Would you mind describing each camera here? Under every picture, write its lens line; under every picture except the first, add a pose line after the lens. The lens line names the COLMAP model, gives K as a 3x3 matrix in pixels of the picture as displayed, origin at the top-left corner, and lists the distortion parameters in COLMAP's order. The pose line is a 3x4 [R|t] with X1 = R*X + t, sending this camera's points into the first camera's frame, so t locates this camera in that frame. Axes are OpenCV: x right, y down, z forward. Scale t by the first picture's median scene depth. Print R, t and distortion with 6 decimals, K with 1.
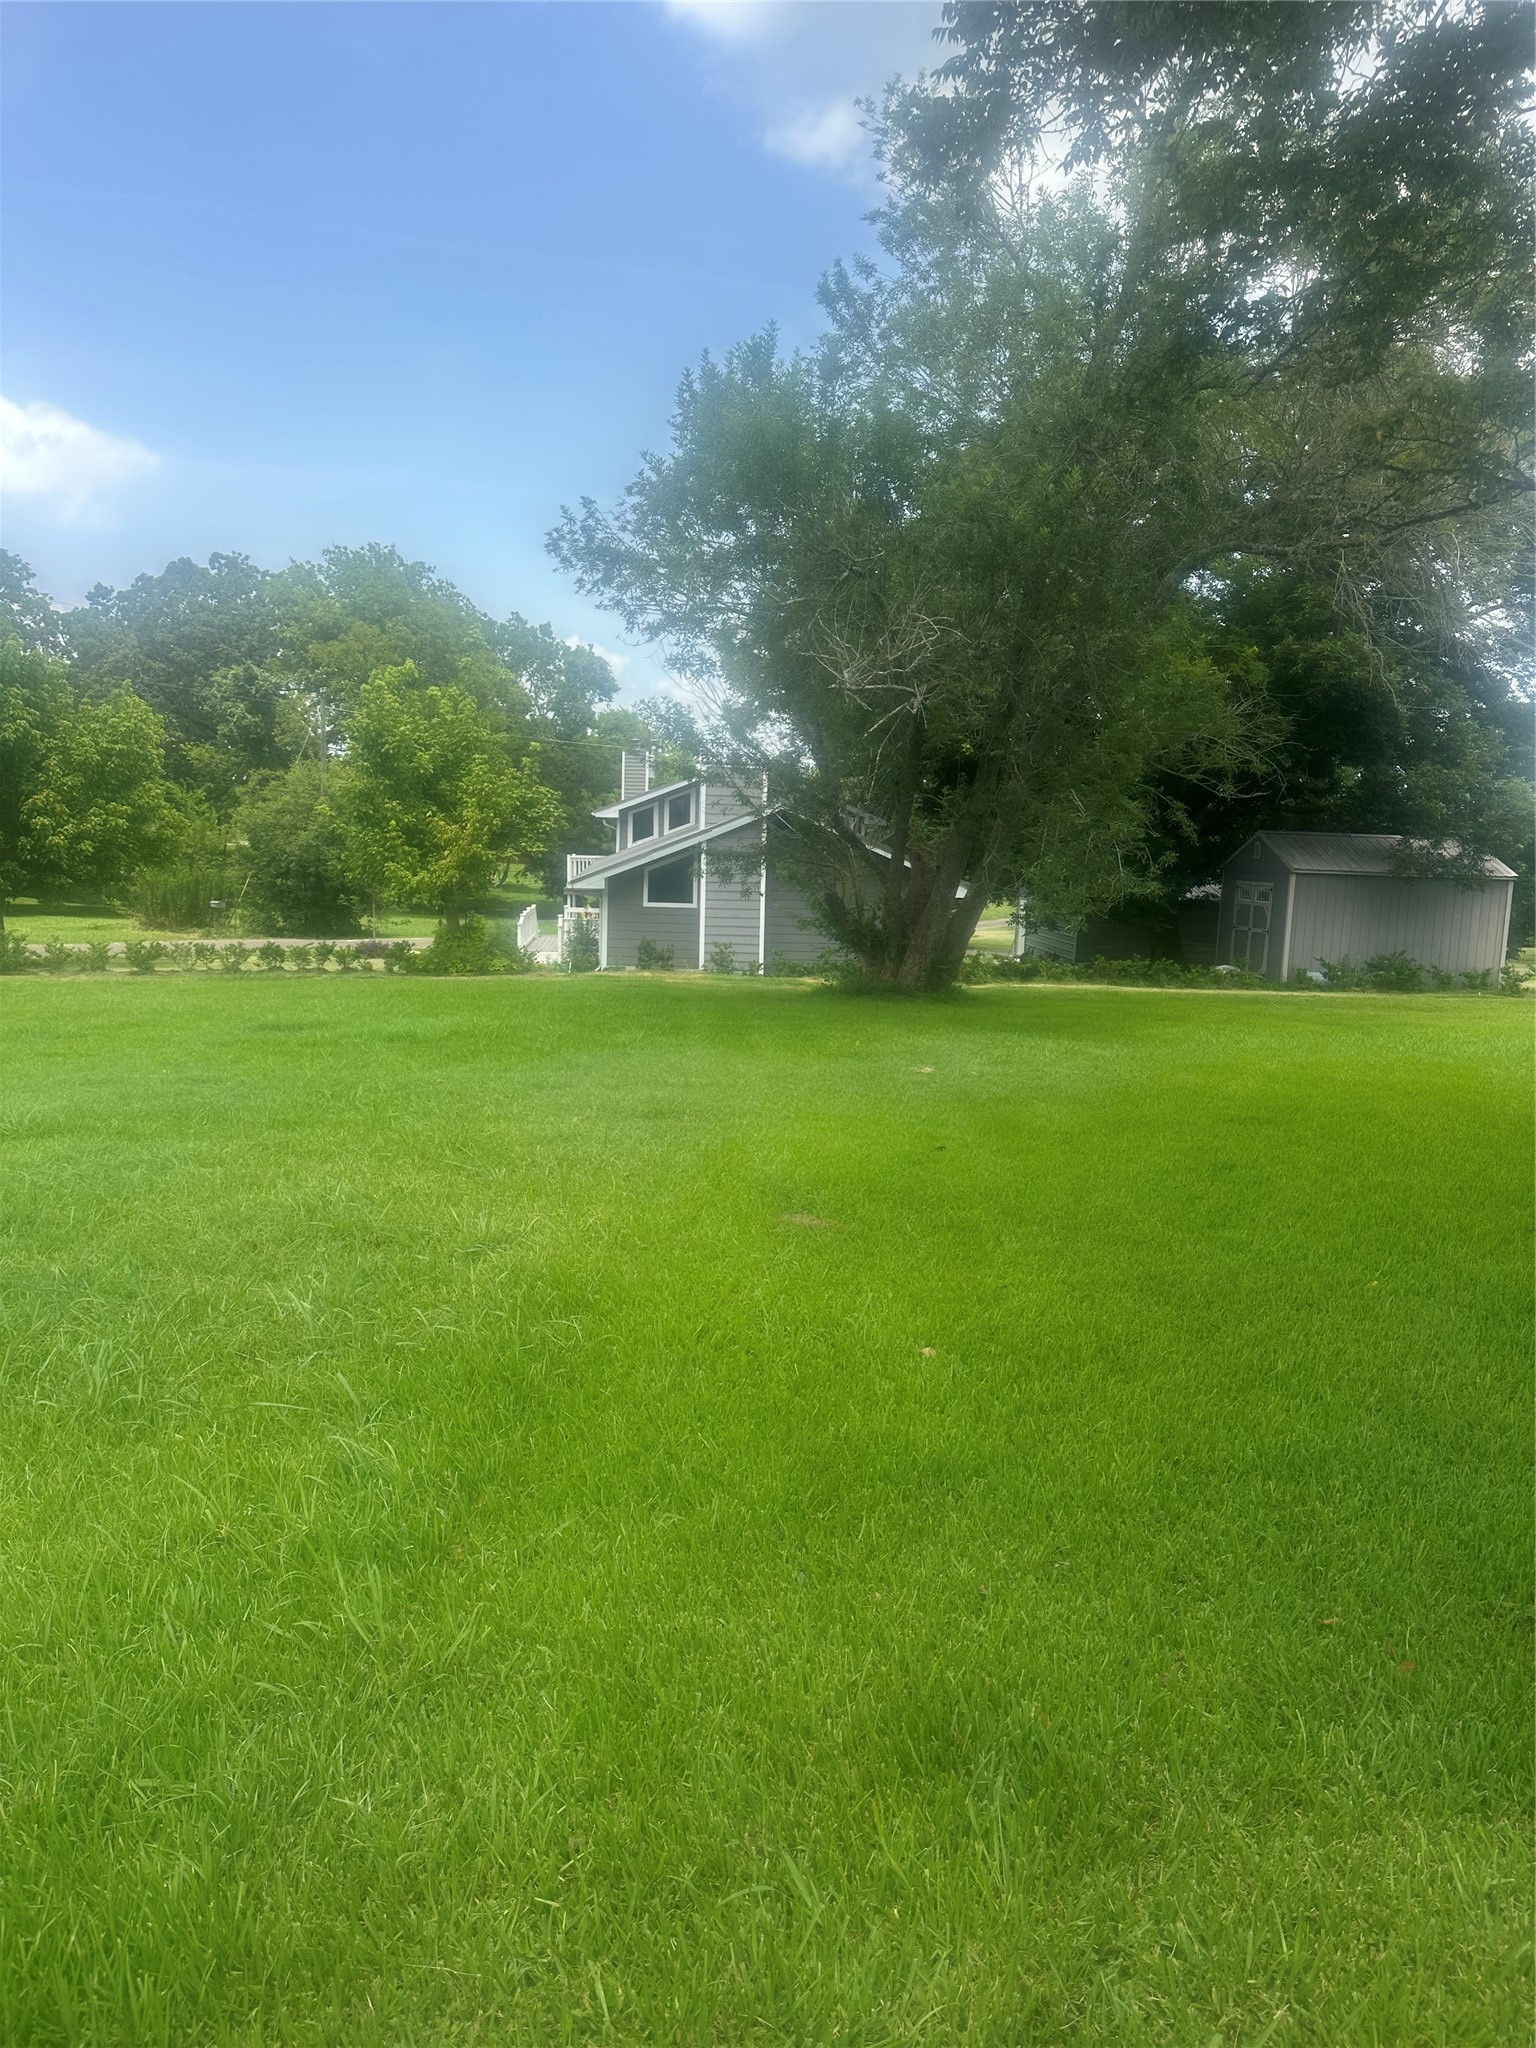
lens RADIAL K [[1421.3, 0, 768.0], [0, 1421.3, 1024.0], [0, 0, 1]] dist [0.133483, -0.229501]
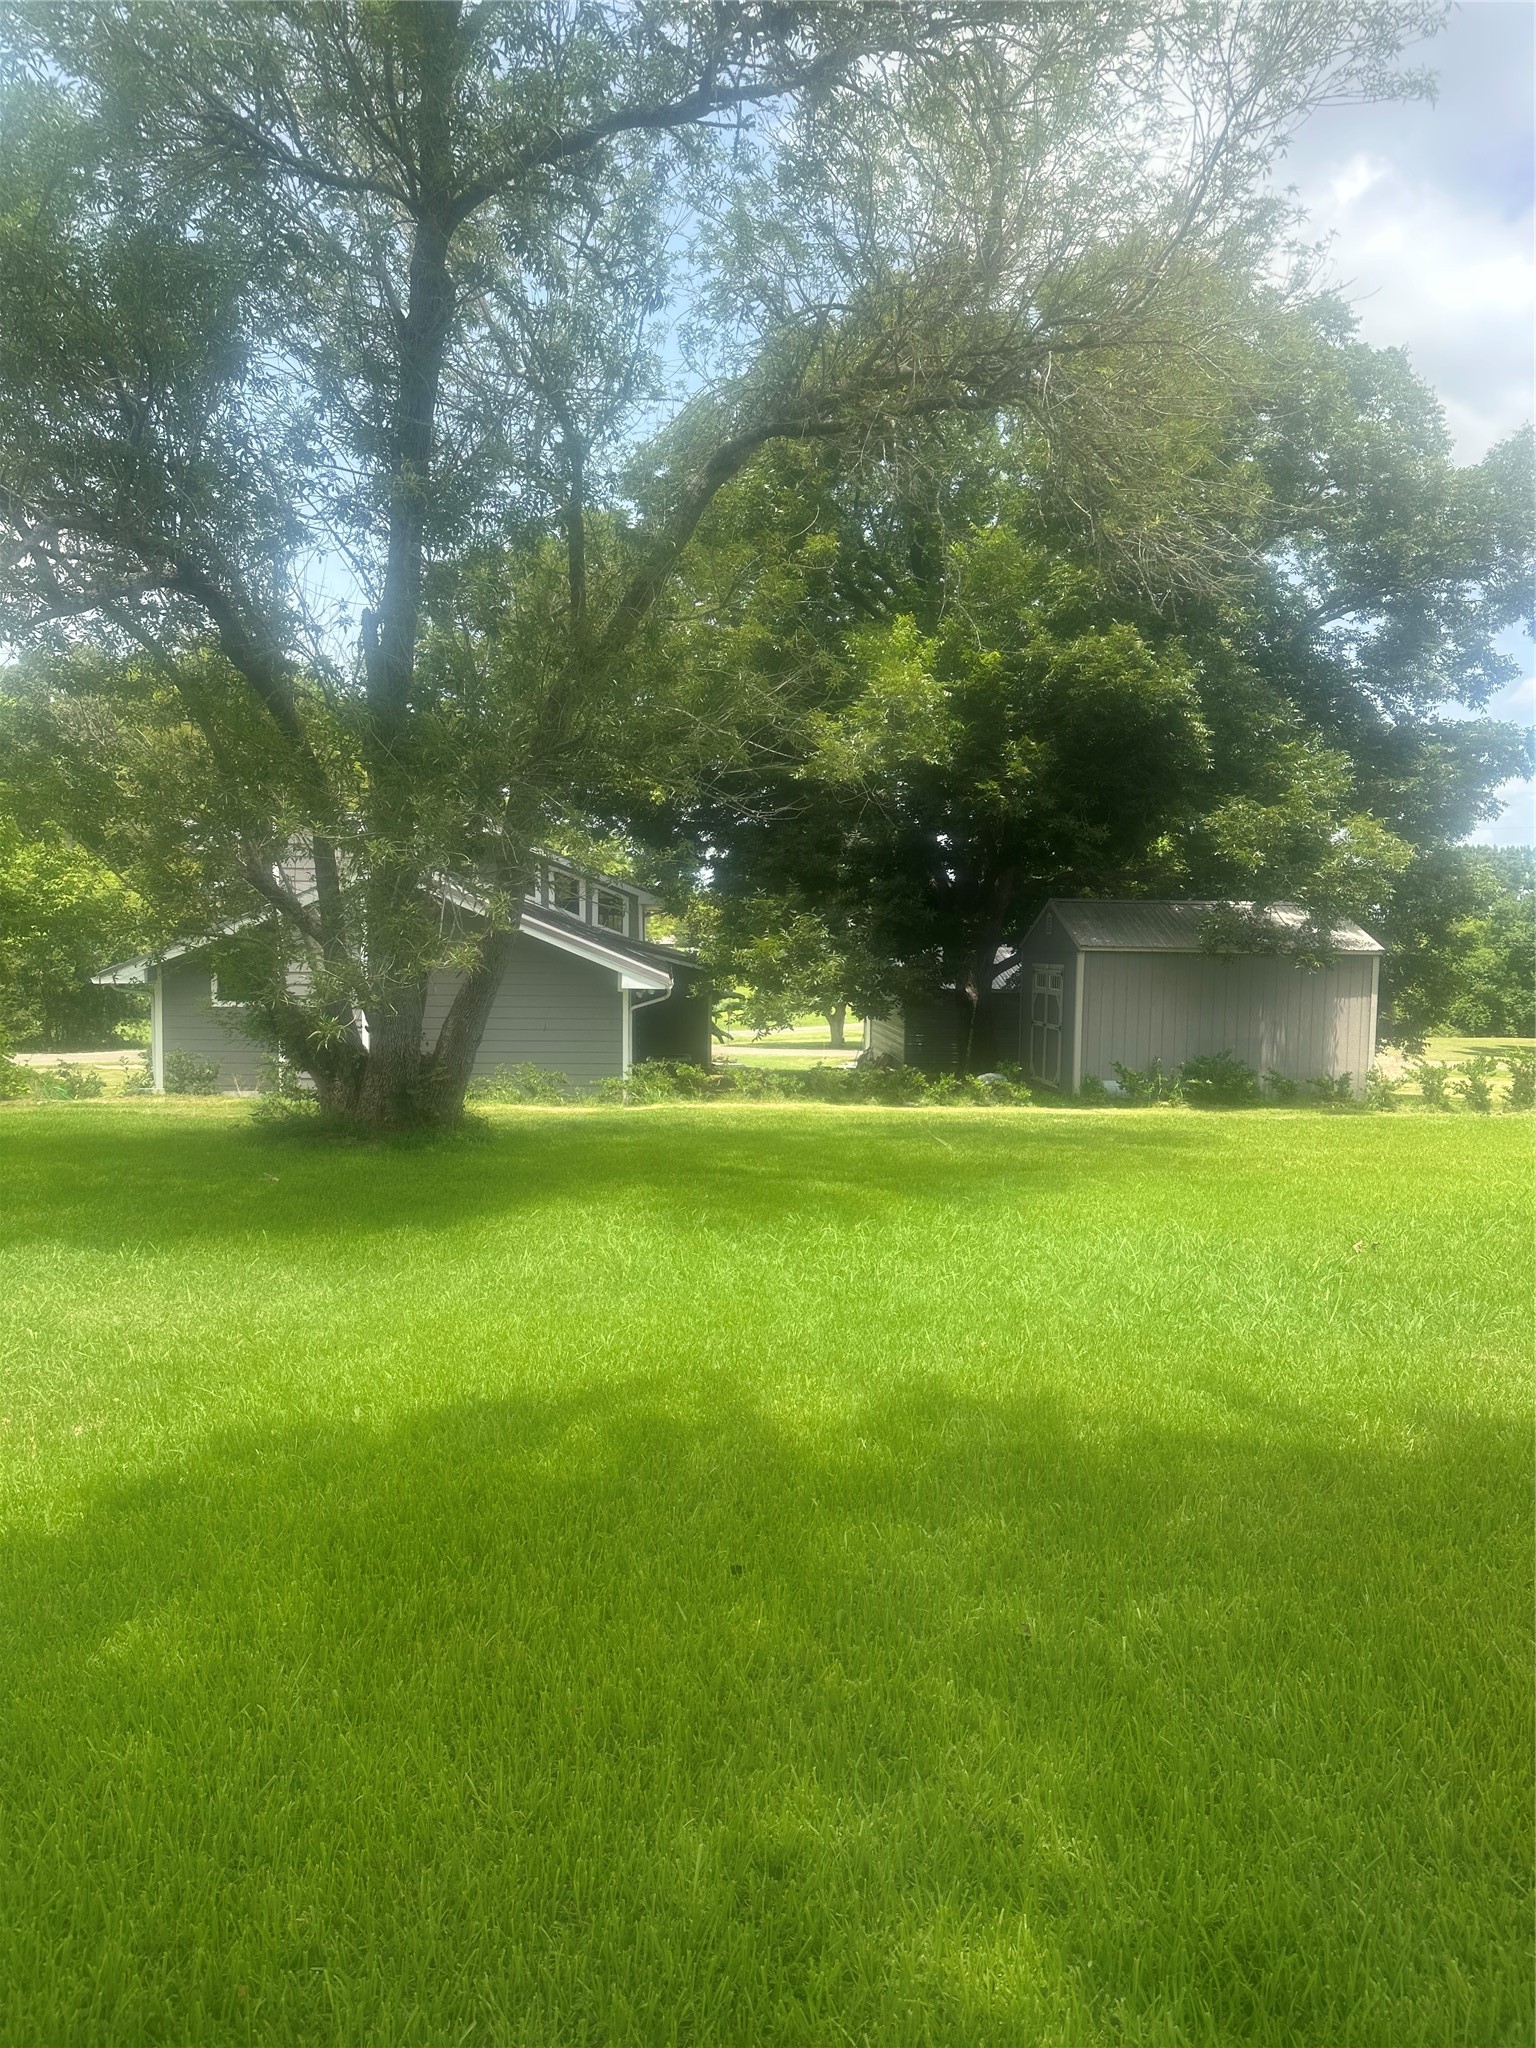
lens RADIAL K [[1421.3, 0, 768.0], [0, 1421.3, 1024.0], [0, 0, 1]] dist [0.133483, -0.229501]
pose [[0.999593, -0.018152, -0.021997, 0.211574], [0.016352, 0.996707, -0.079421, -0.009055], [0.023366, 0.079029, 0.996598, 0.245681]]
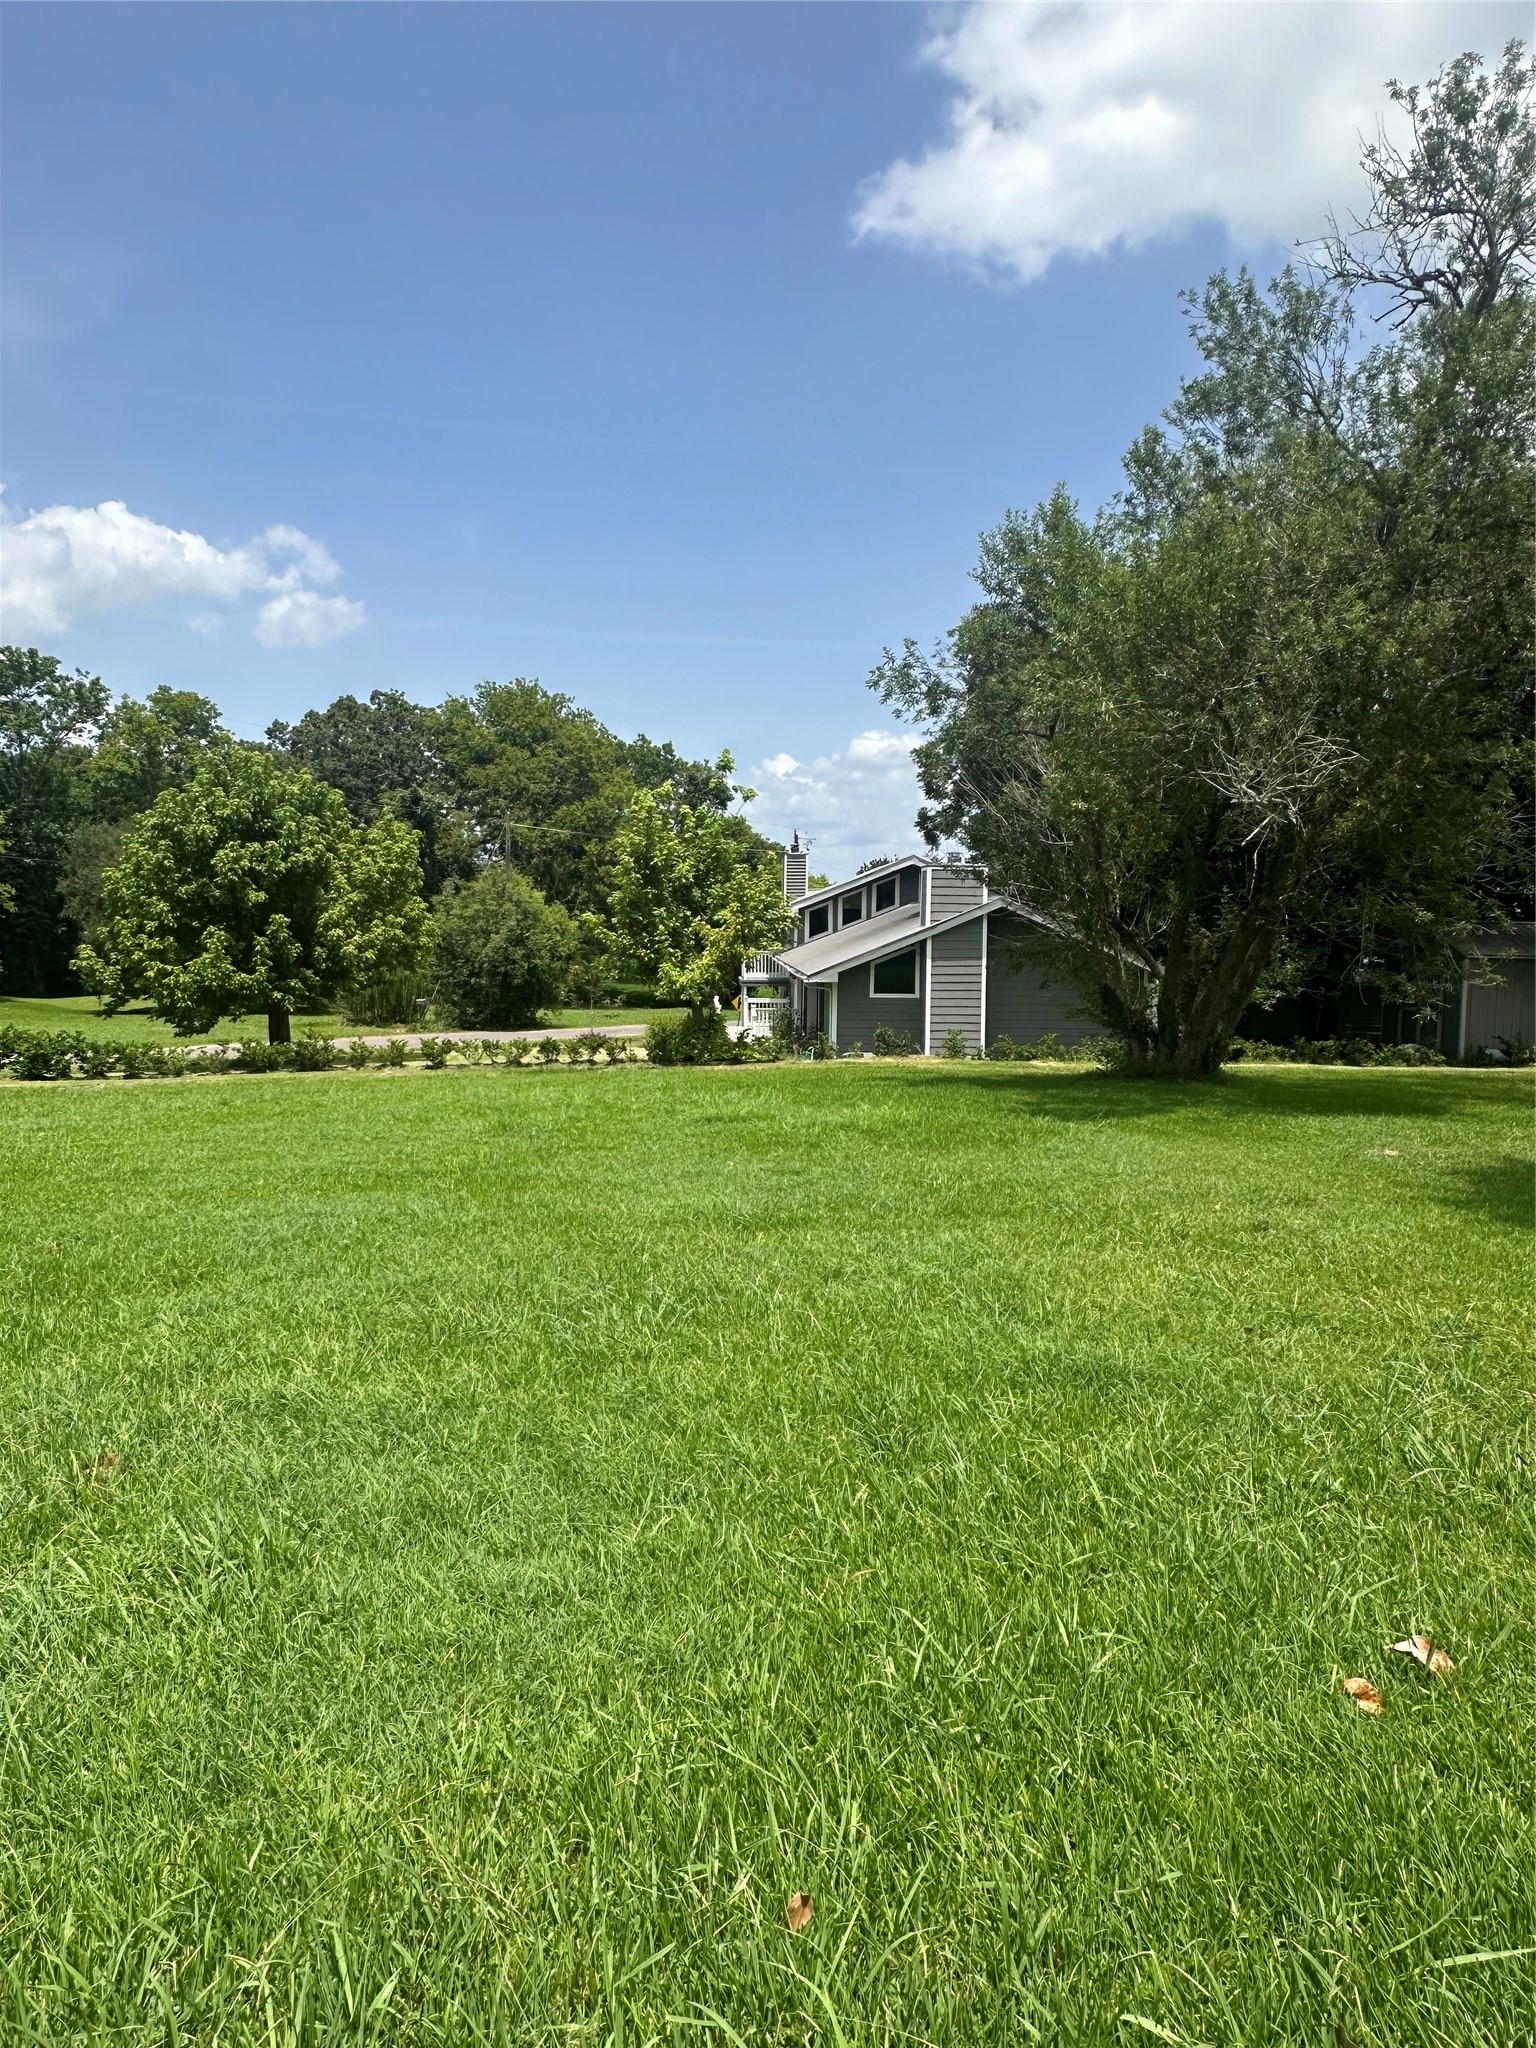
lens RADIAL K [[1318.4, 0, 768.0], [0, 1318.4, 1024.0], [0, 0, 1]] dist [-0.000436, -0.001183]
pose [[0.999299, -0.016325, -0.033685, -0.127091], [0.014369, 0.998241, -0.057521, -0.005393], [0.034565, 0.056997, 0.997776, -0.006293]]
